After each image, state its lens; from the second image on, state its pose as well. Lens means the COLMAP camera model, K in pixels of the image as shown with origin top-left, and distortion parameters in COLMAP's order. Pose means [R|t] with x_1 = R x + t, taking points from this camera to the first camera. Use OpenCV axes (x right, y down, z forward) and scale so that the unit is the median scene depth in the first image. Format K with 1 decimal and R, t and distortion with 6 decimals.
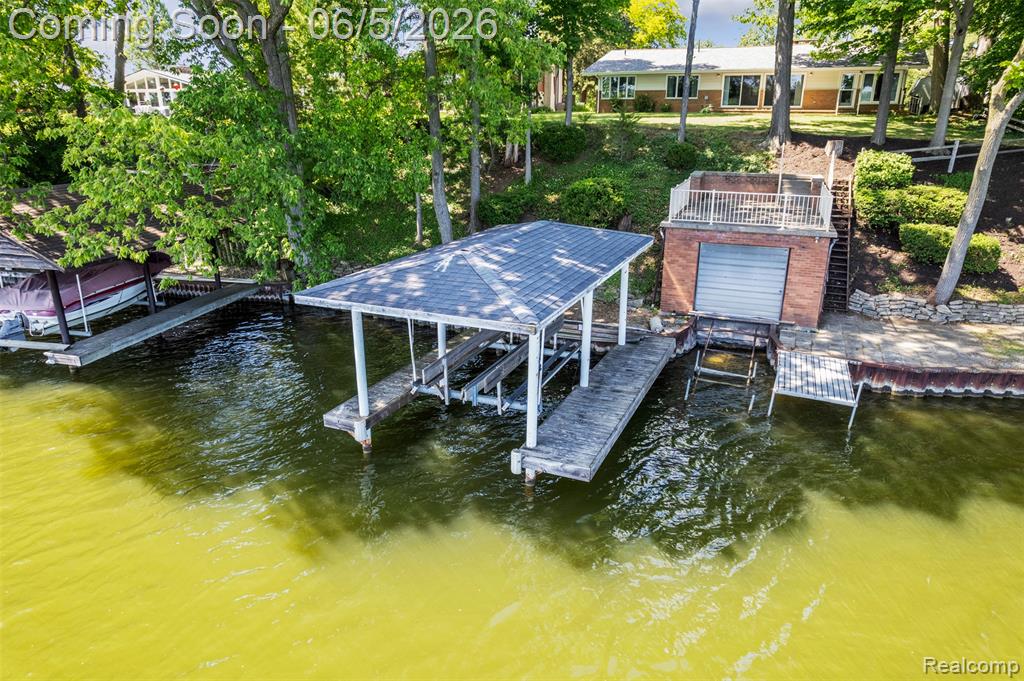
lens RADIAL K [[657.6, 0, 512.0], [0, 657.6, 340.5], [0, 0, 1]] dist [-0.079296, 0.071752]
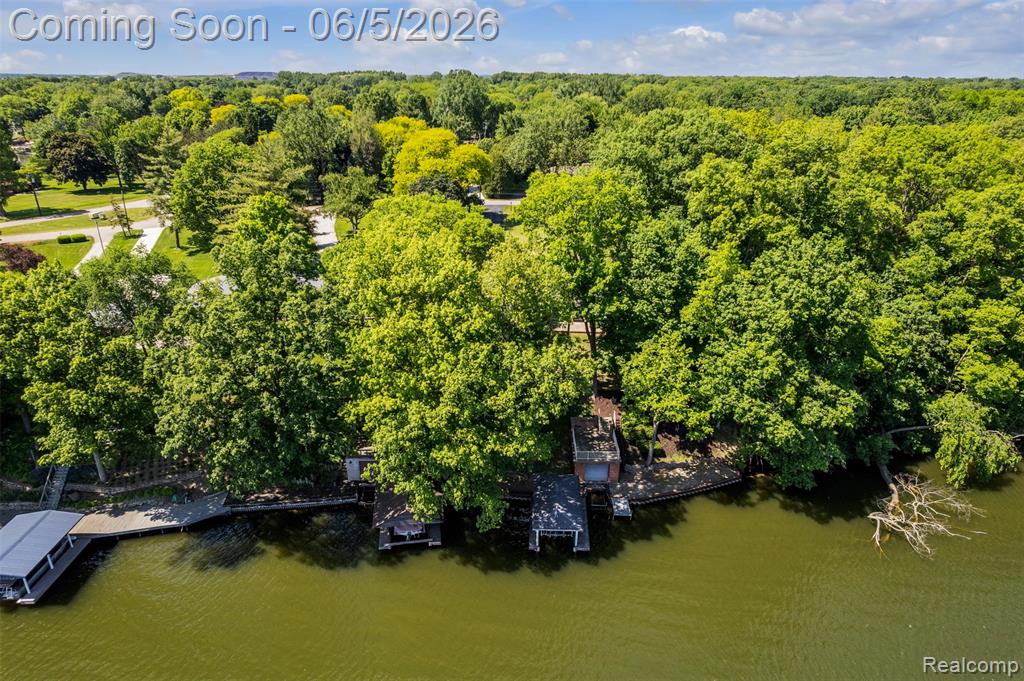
lens RADIAL K [[657.6, 0, 512.0], [0, 657.6, 340.5], [0, 0, 1]] dist [-0.079296, 0.071752]
pose [[0.930321, -0.133885, 0.341435, -1.286534], [0.106427, 0.989478, 0.098013, -1.296444], [-0.350965, -0.054846, 0.934781, -2.287817]]
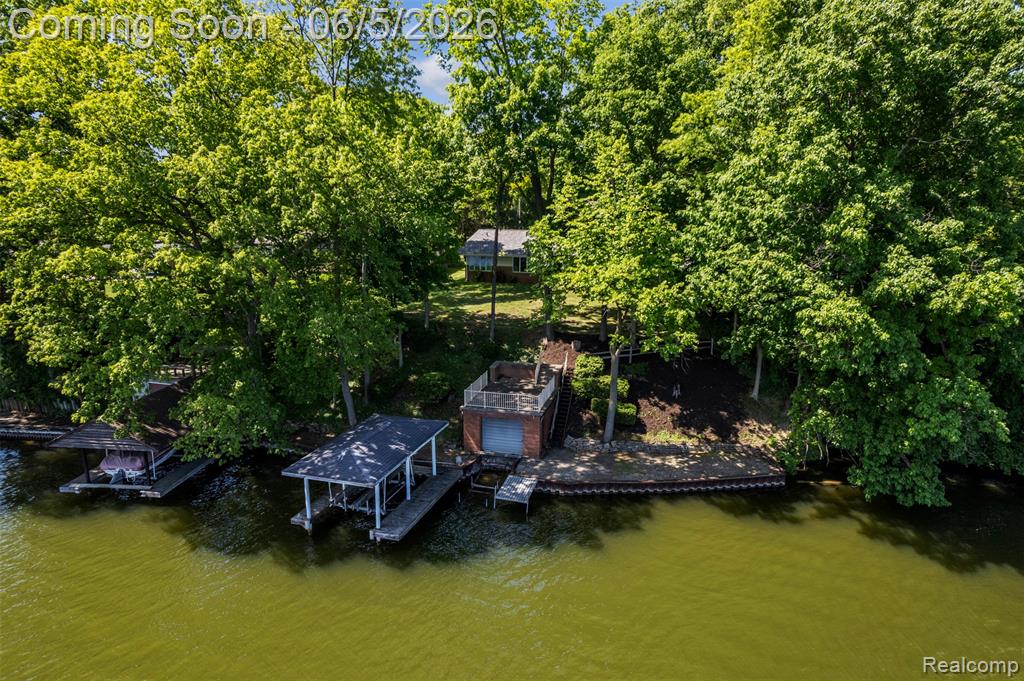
lens RADIAL K [[657.6, 0, 512.0], [0, 657.6, 340.5], [0, 0, 1]] dist [-0.079296, 0.071752]
pose [[0.992943, -0.021872, 0.116557, 0.174454], [0.034917, 0.993198, -0.111077, -0.170301], [-0.113334, 0.114363, 0.986953, -1.063978]]
